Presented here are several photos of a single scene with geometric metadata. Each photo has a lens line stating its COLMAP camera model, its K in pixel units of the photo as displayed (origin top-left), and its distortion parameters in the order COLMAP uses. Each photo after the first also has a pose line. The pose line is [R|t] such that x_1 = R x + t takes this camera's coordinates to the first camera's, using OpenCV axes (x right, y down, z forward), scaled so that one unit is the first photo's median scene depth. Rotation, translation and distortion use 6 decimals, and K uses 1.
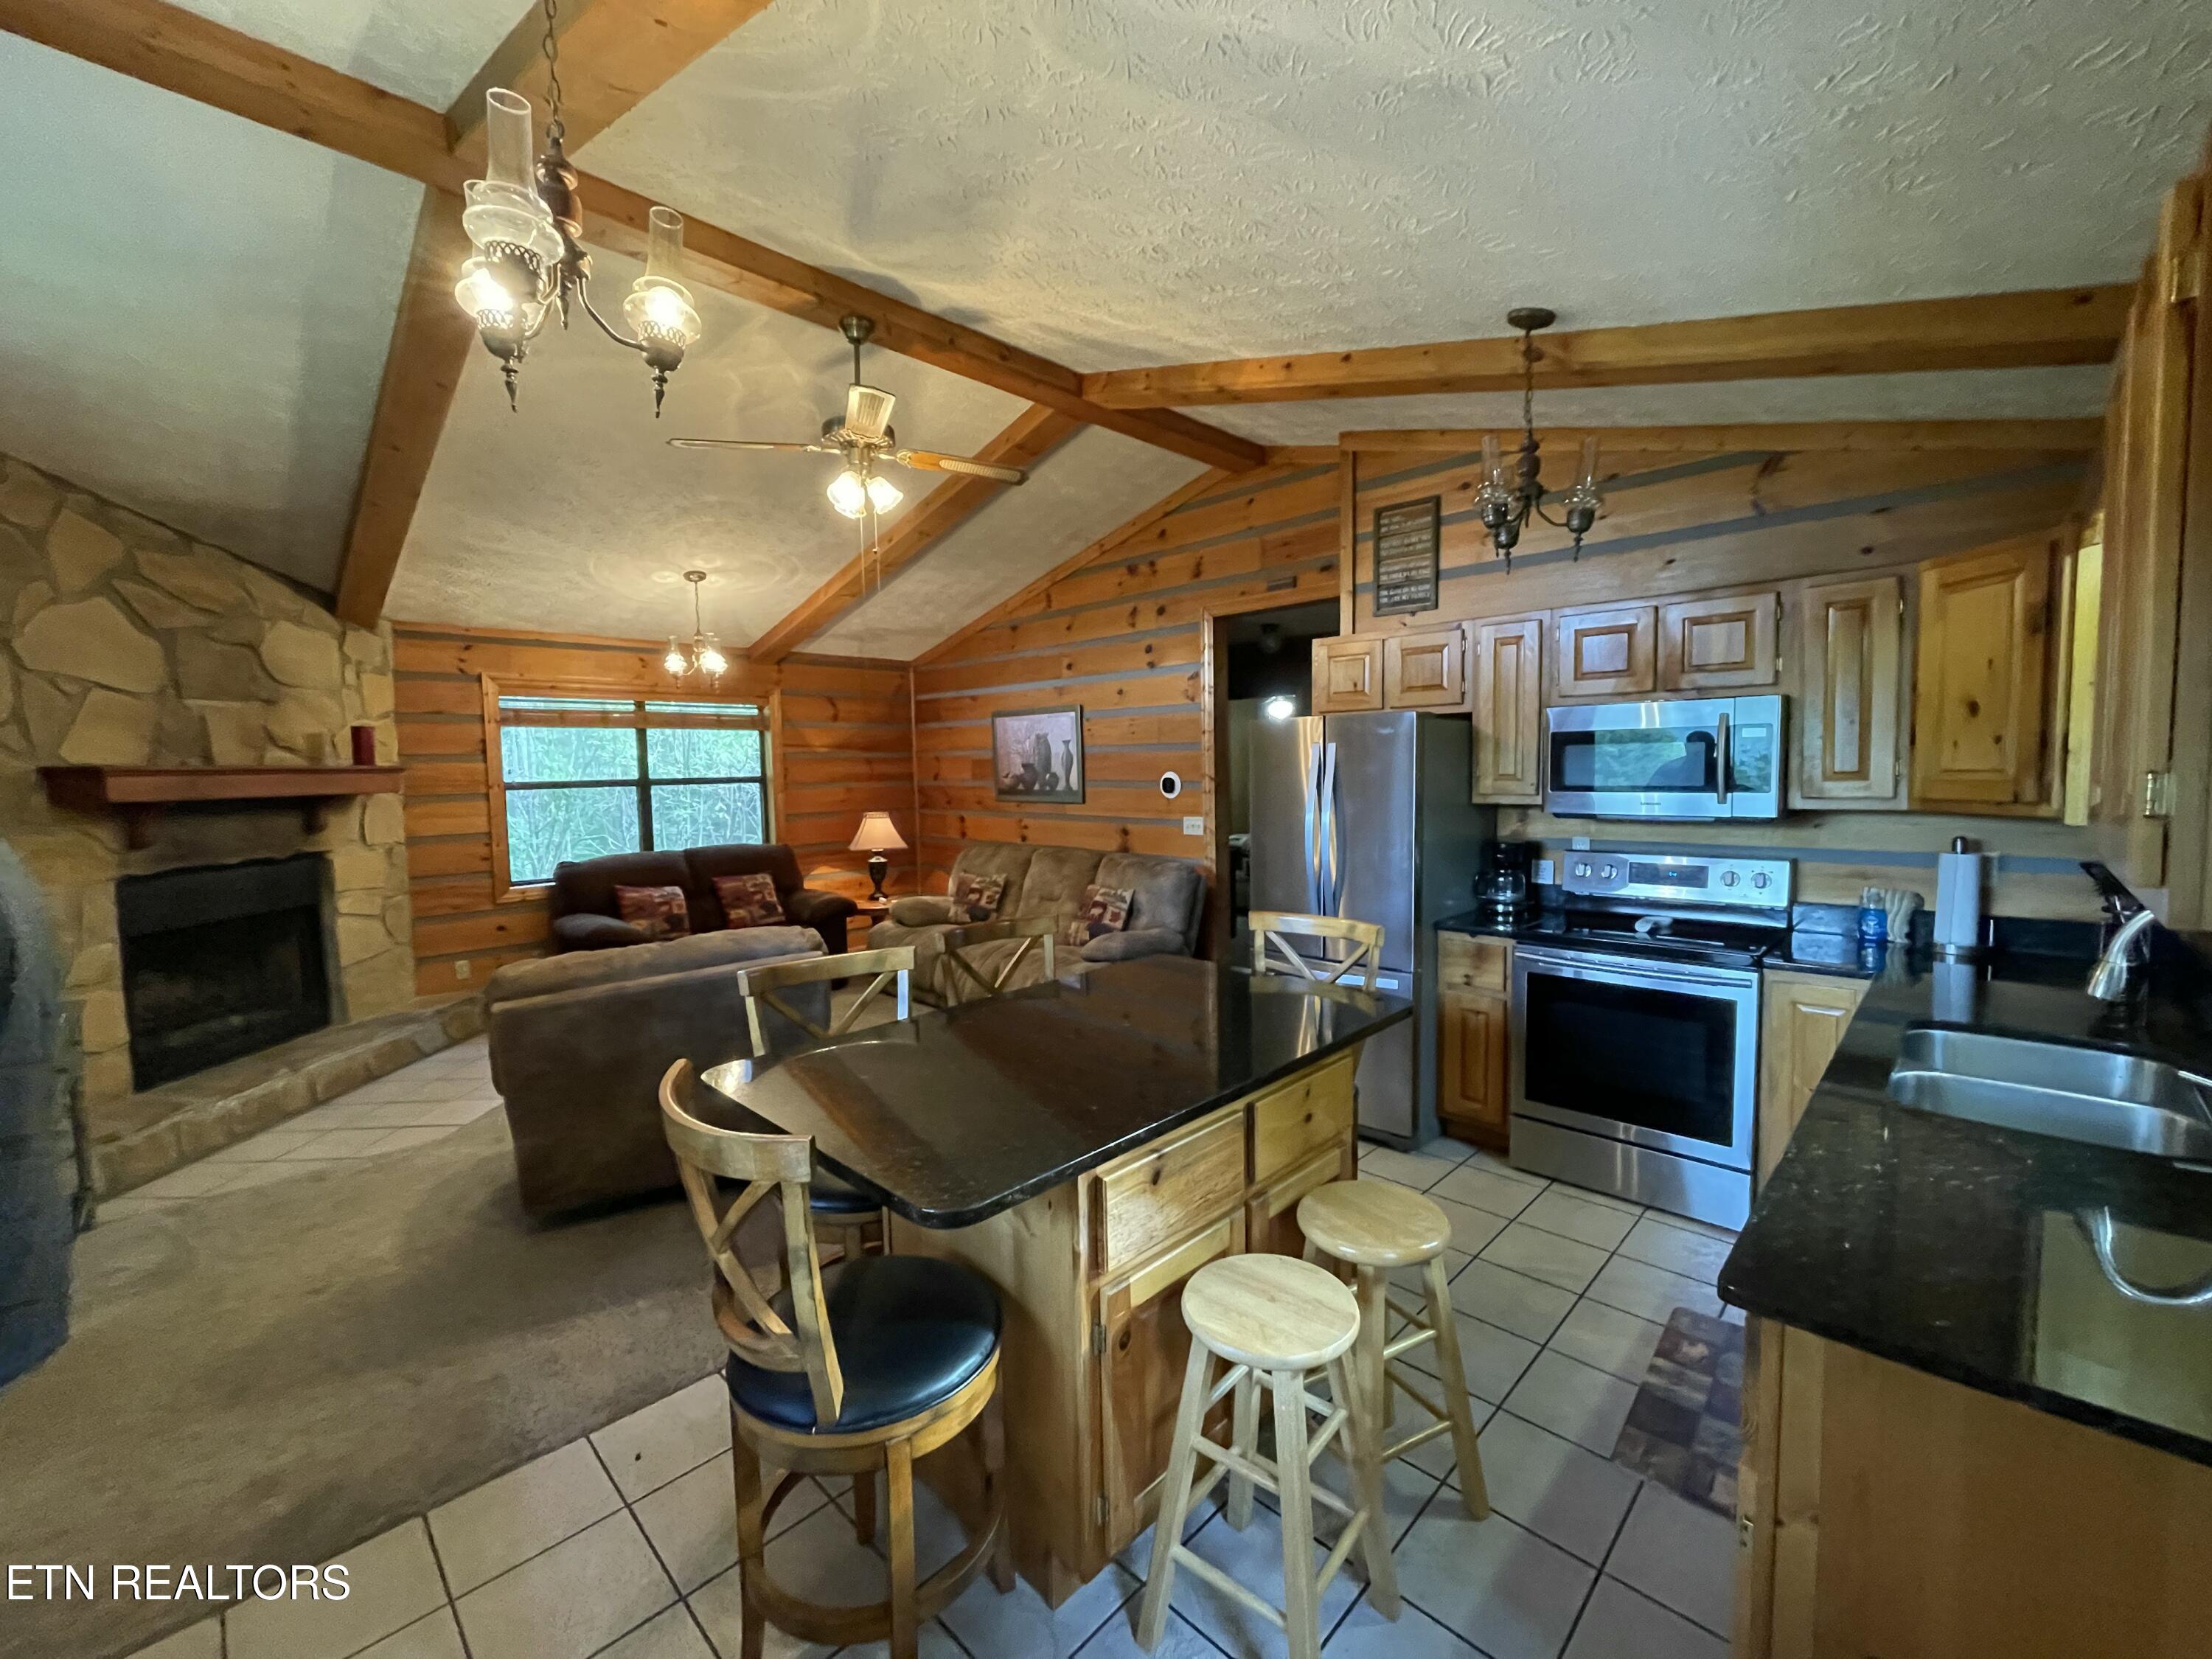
lens RADIAL K [[895.4, 0, 1106.1], [0, 895.4, 821.5], [0, 0, 1]] dist [0.006943, -0.000237]
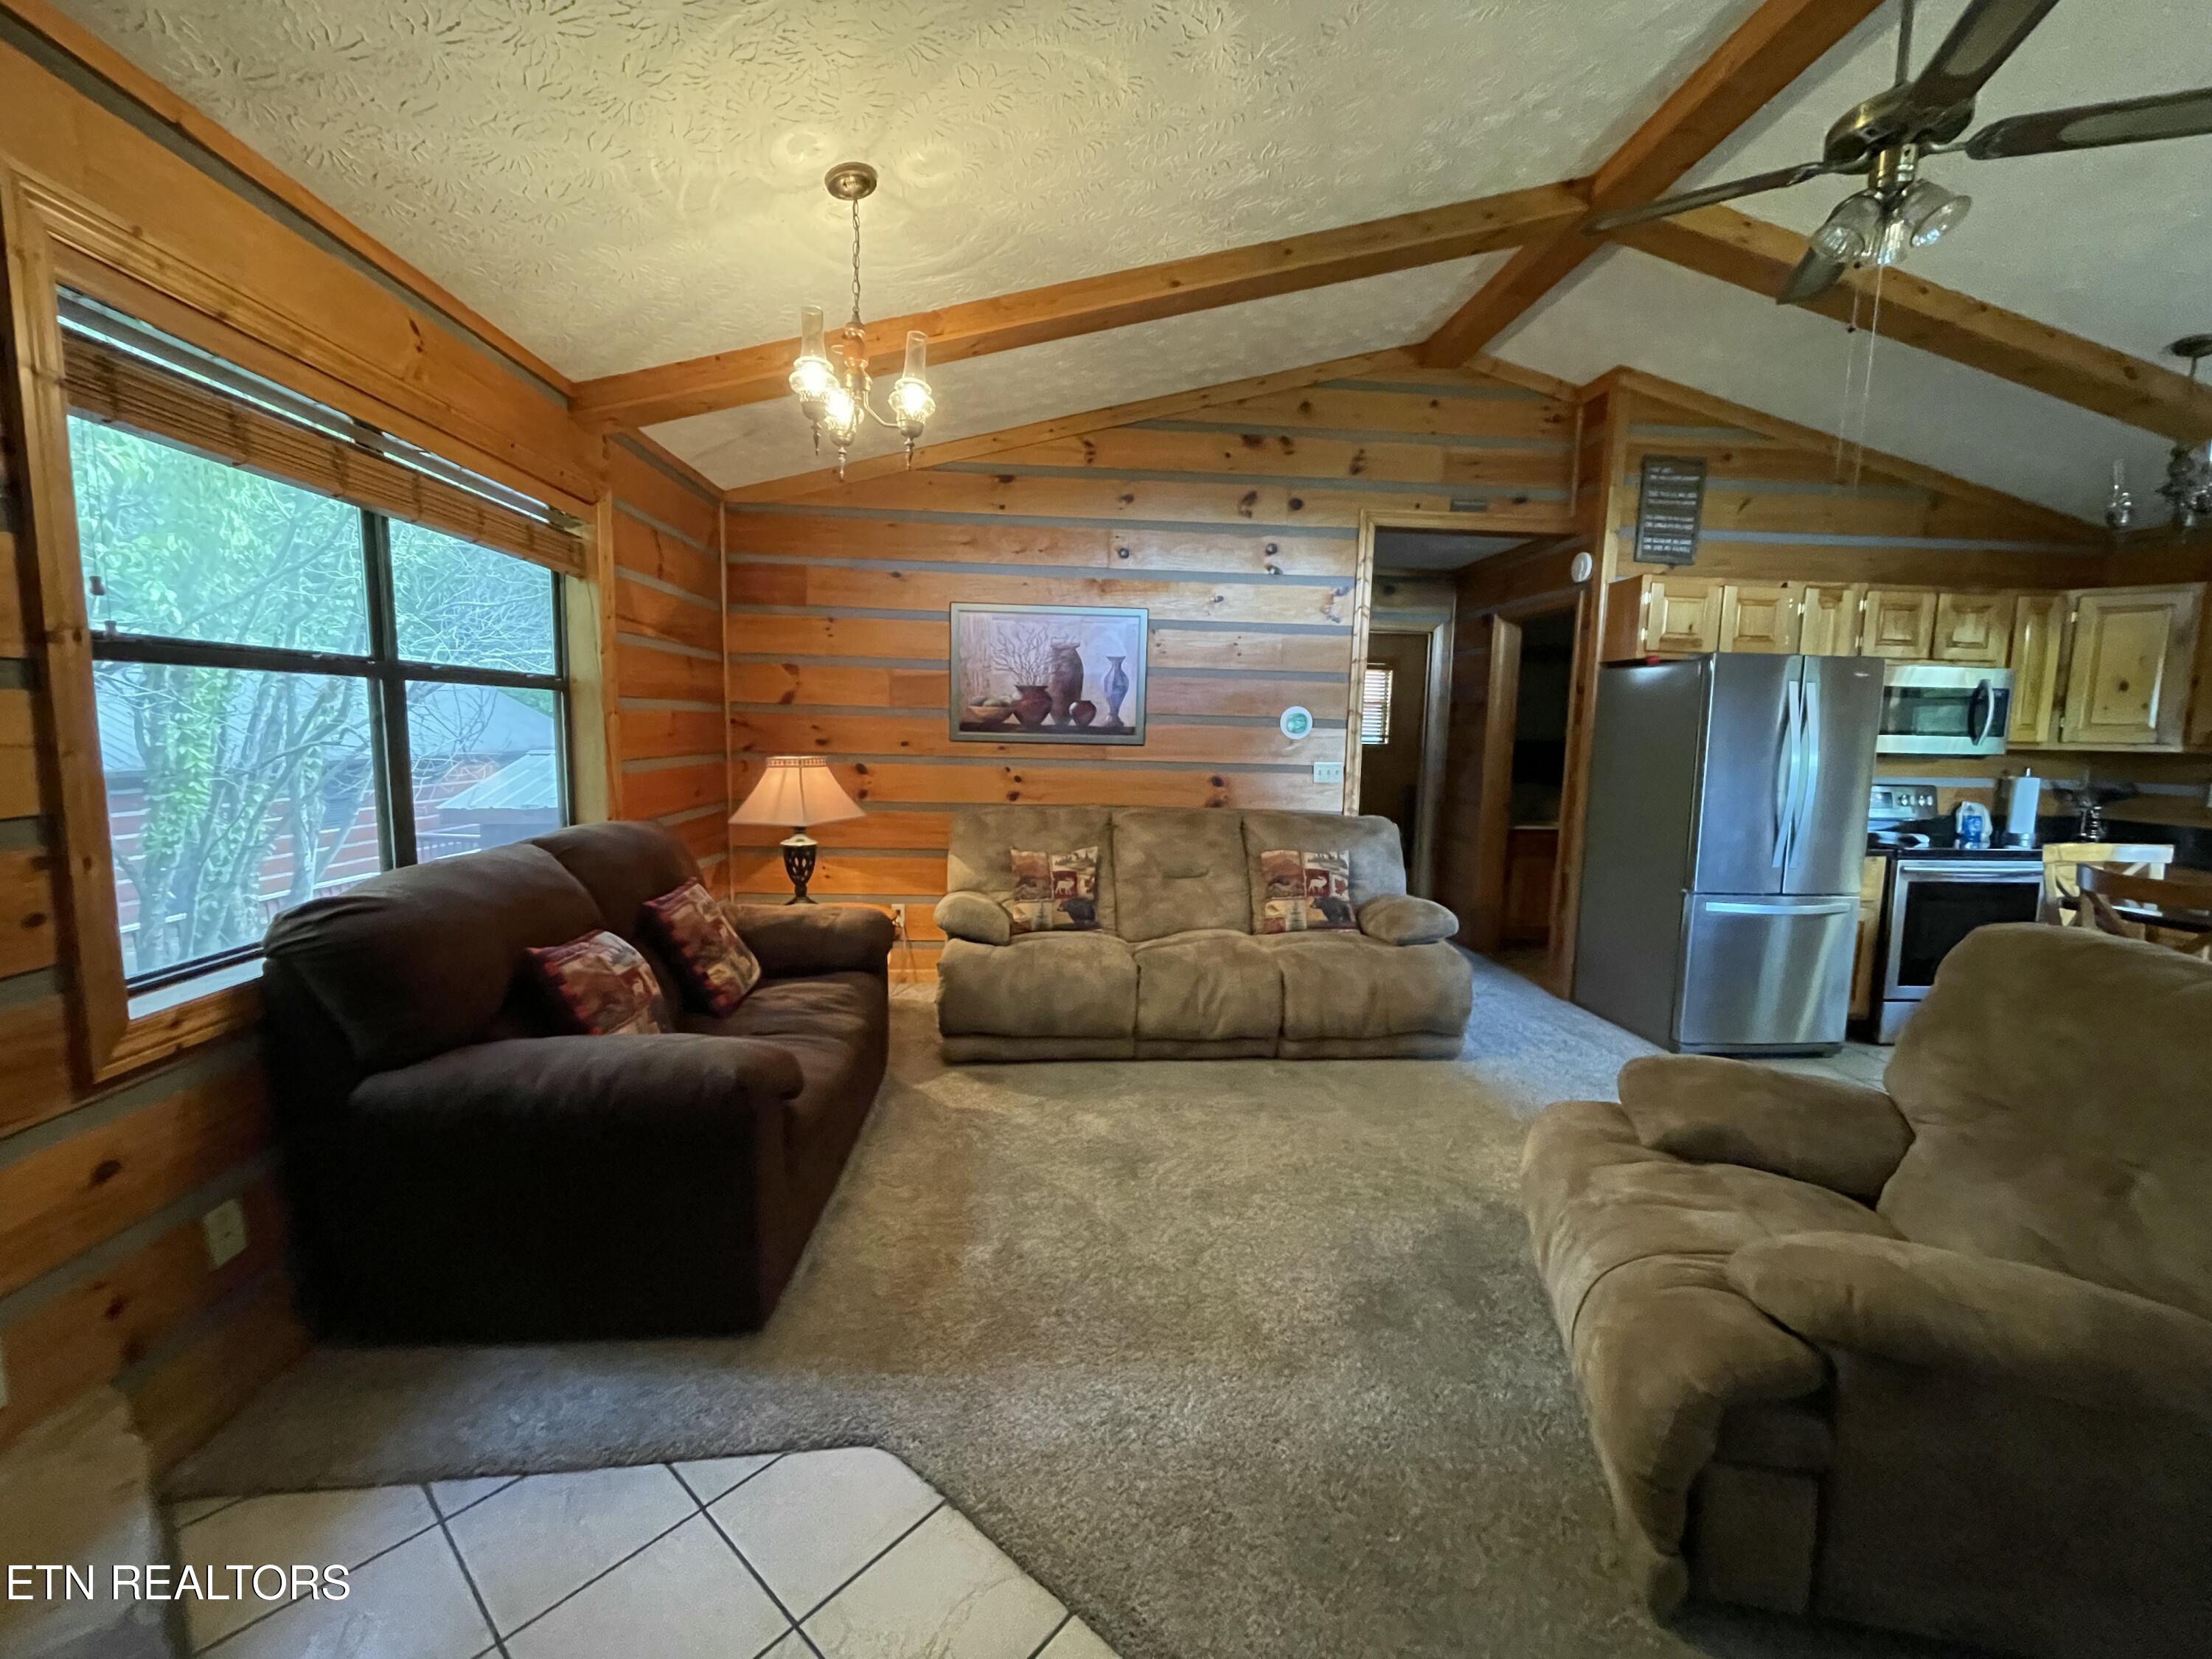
lens RADIAL K [[895.4, 0, 1108.7], [0, 895.4, 829.9], [0, 0, 1]] dist [0.006943, -0.000237]
pose [[0.655483, -0.054043, 0.753274, -0.649586], [0.012583, 0.998079, 0.060657, 0.004940], [-0.755105, -0.030281, 0.654904, 0.574507]]
